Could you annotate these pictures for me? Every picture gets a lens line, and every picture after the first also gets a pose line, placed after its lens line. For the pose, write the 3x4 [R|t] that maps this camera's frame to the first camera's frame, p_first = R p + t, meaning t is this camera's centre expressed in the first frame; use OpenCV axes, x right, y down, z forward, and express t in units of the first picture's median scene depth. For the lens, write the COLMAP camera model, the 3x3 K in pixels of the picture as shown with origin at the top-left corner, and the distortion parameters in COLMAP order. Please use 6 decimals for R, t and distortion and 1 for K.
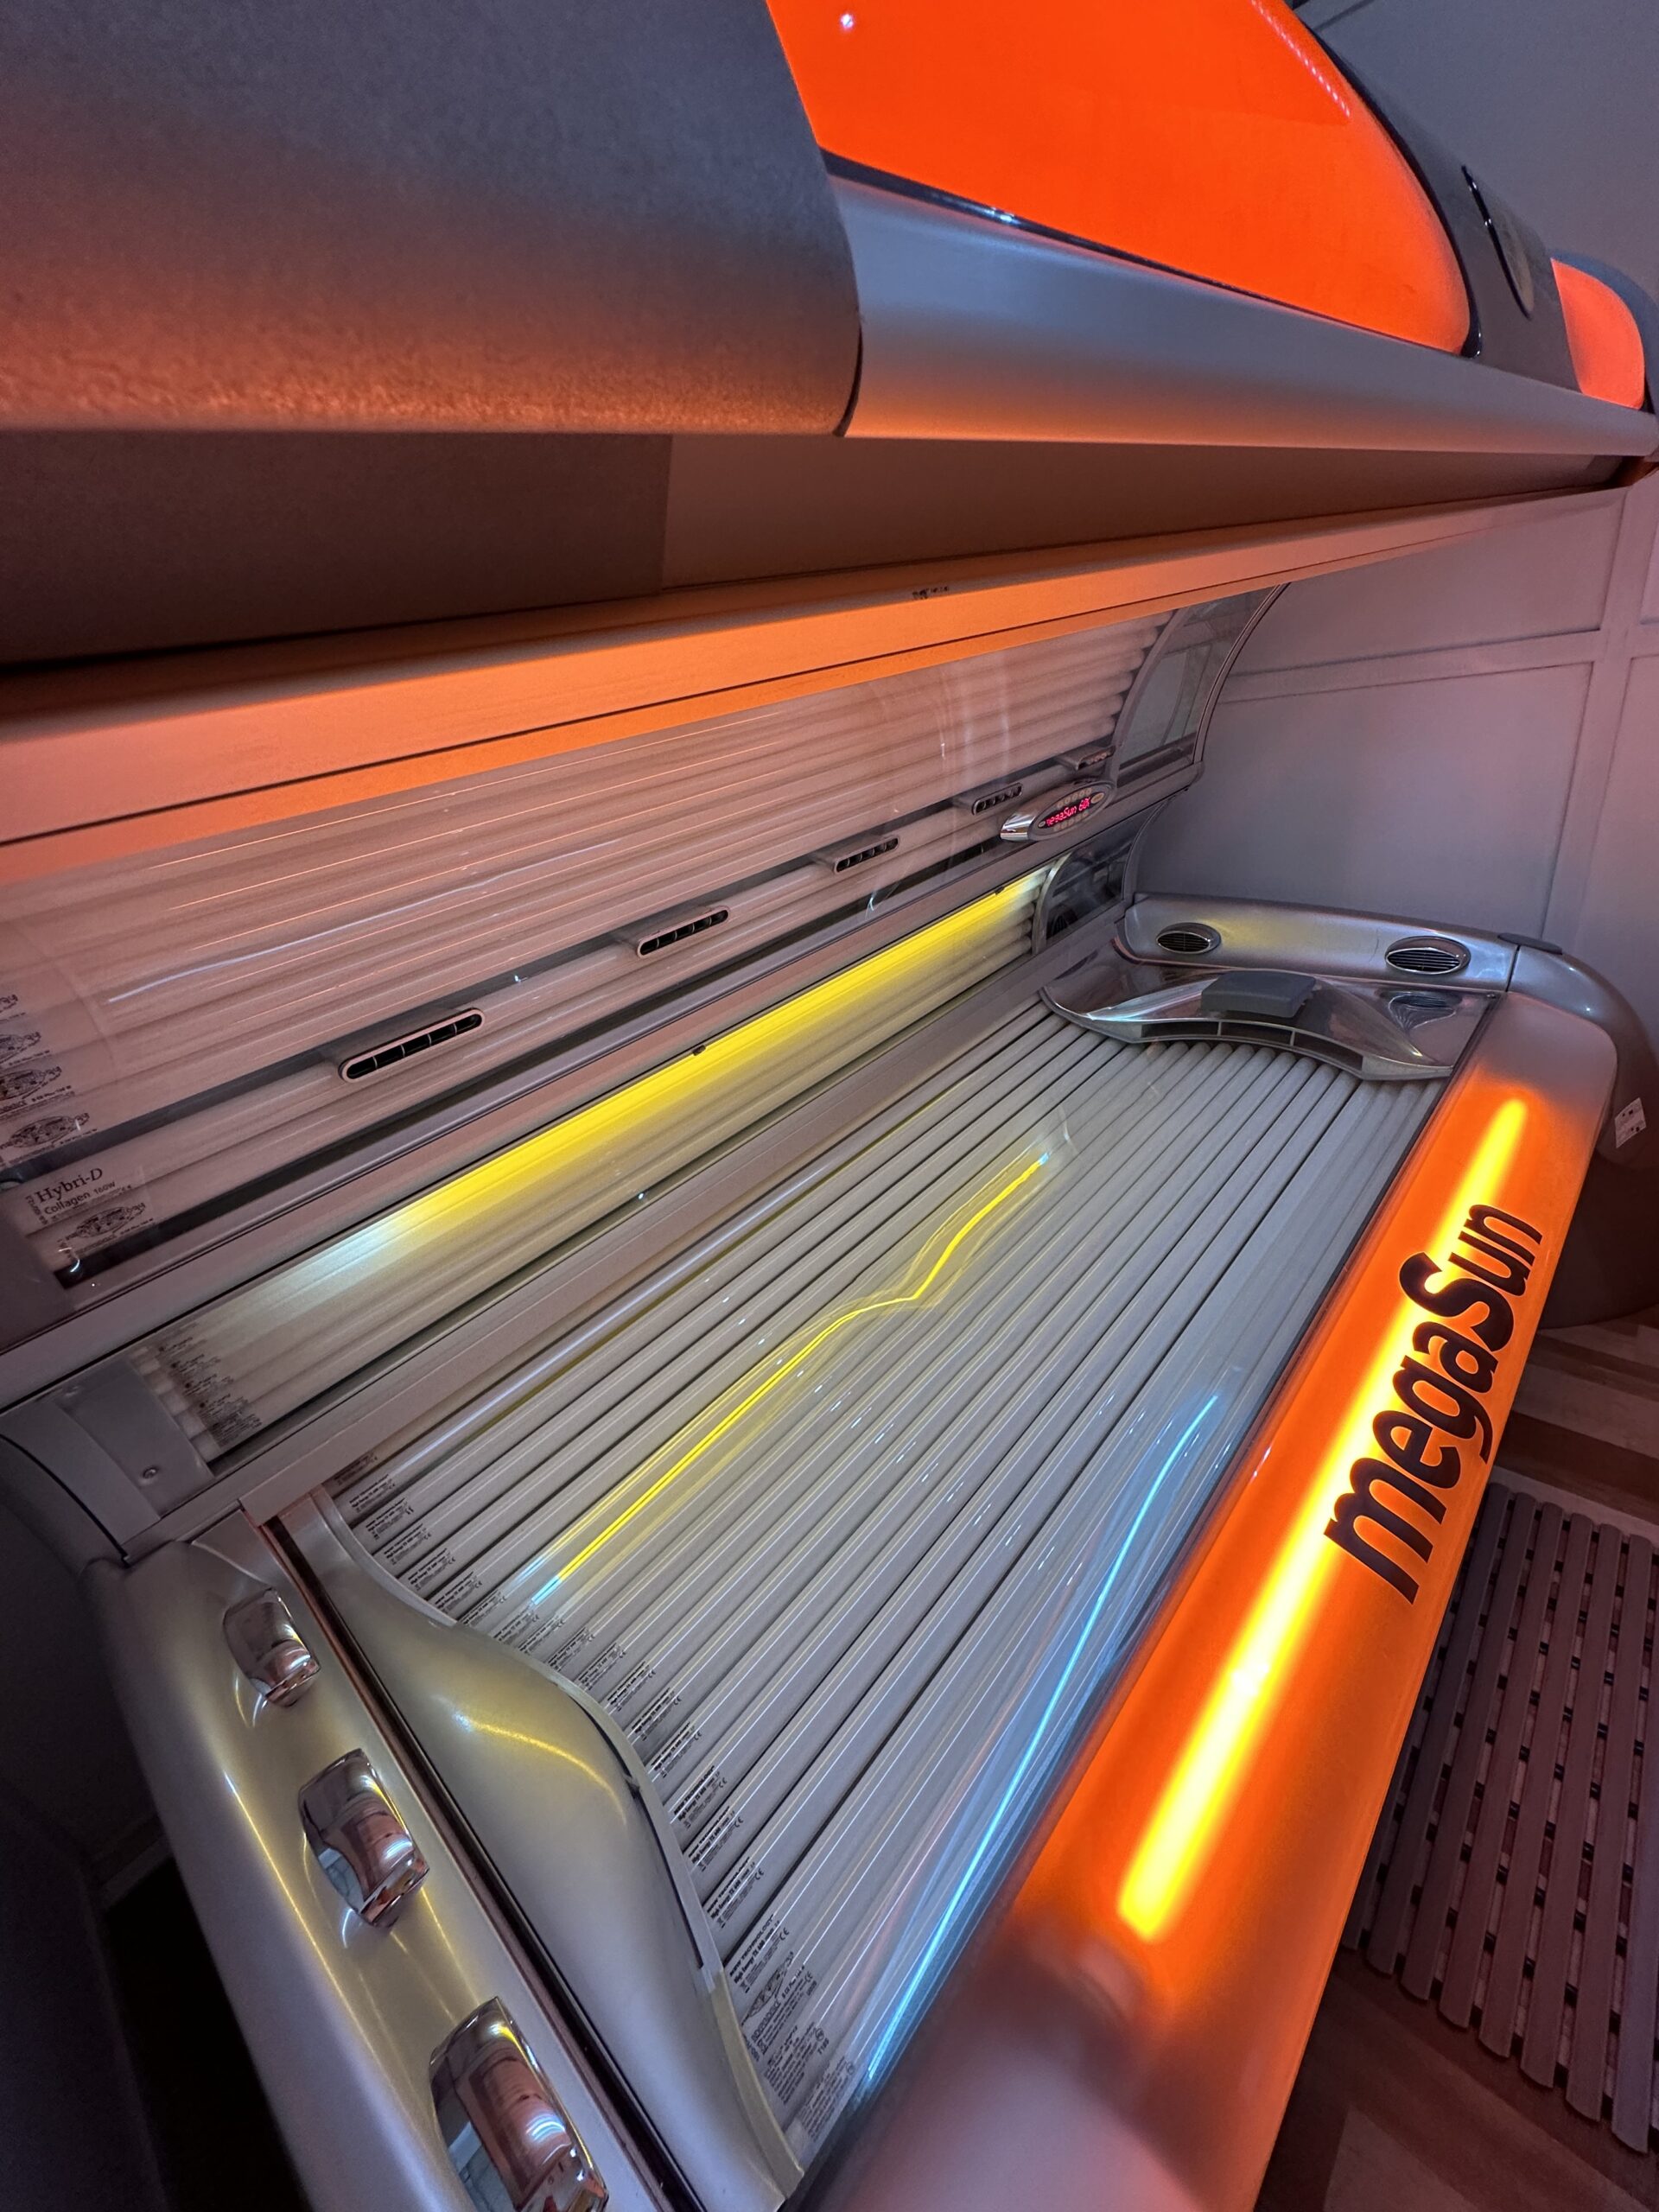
lens RADIAL K [[881.3, 0, 829.5], [0, 881.3, 1106.0], [0, 0, 1]] dist [-0.002364, 0.000083]
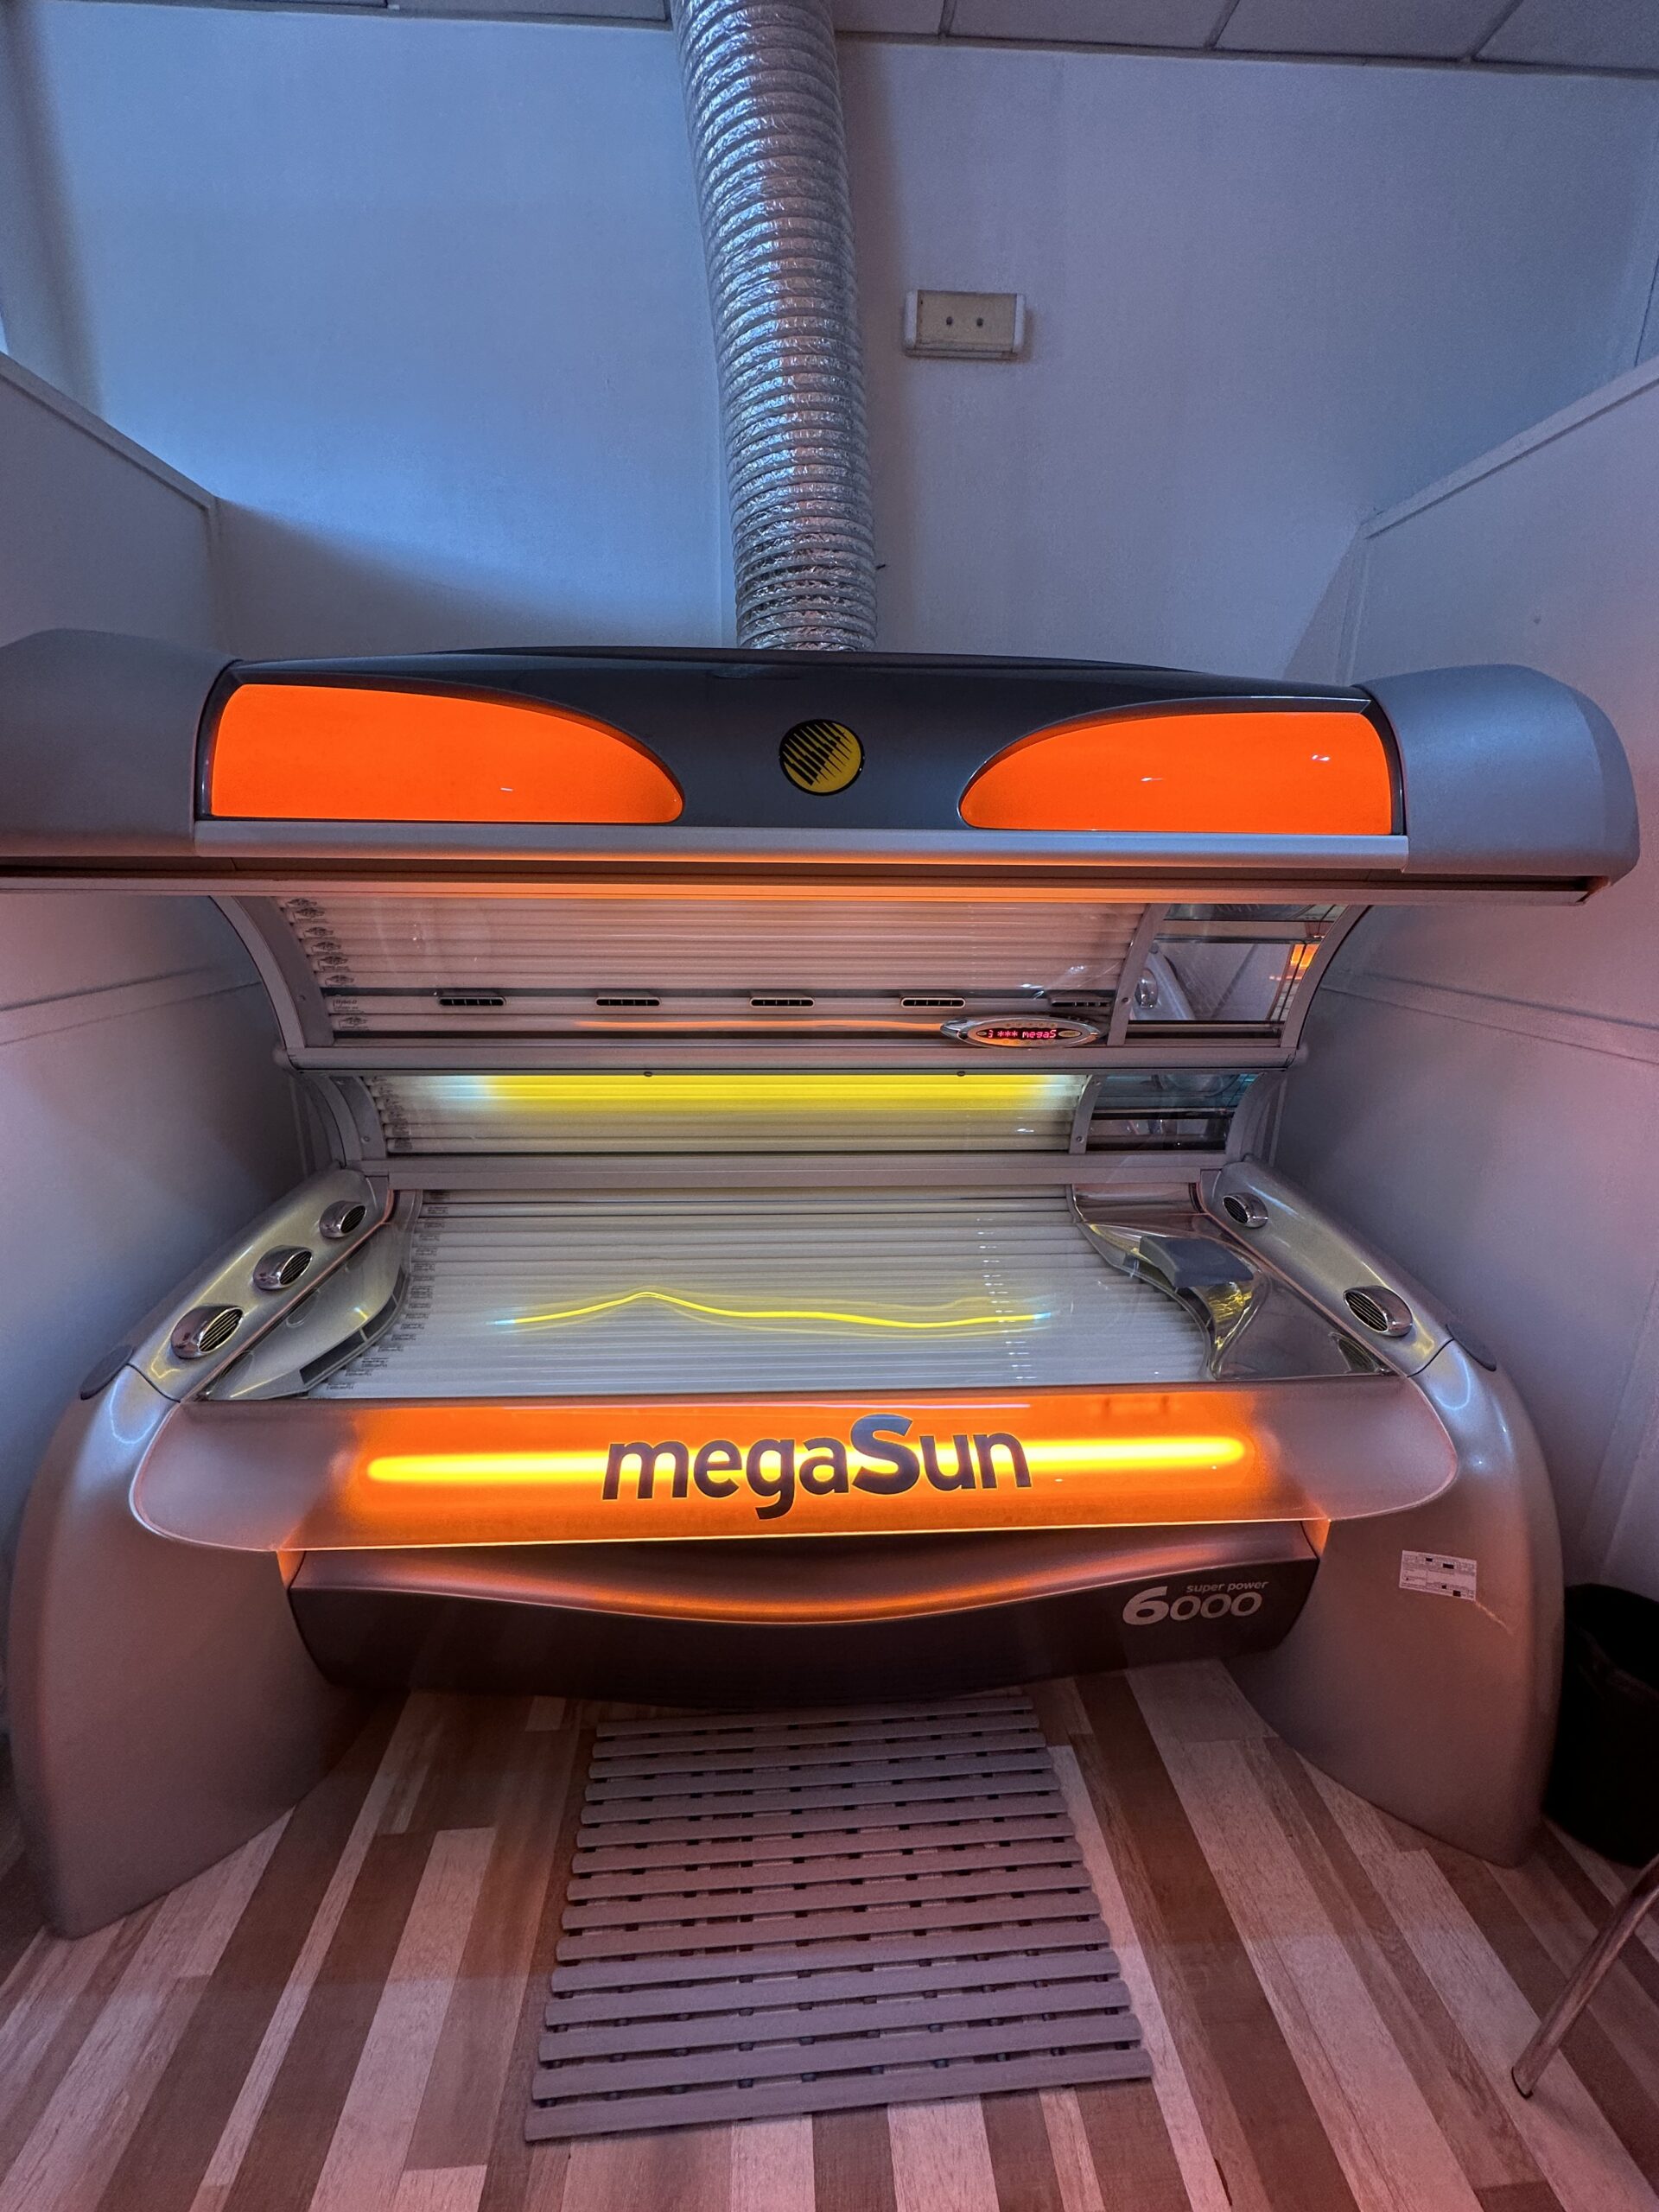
lens RADIAL K [[881.3, 0, 829.5], [0, 881.3, 1106.0], [0, 0, 1]] dist [-0.002364, 0.000083]
pose [[0.703927, 0.360470, -0.612003, 1.331403], [-0.439010, 0.898160, 0.024067, -0.231965], [0.558352, 0.251734, 0.790489, -0.165159]]
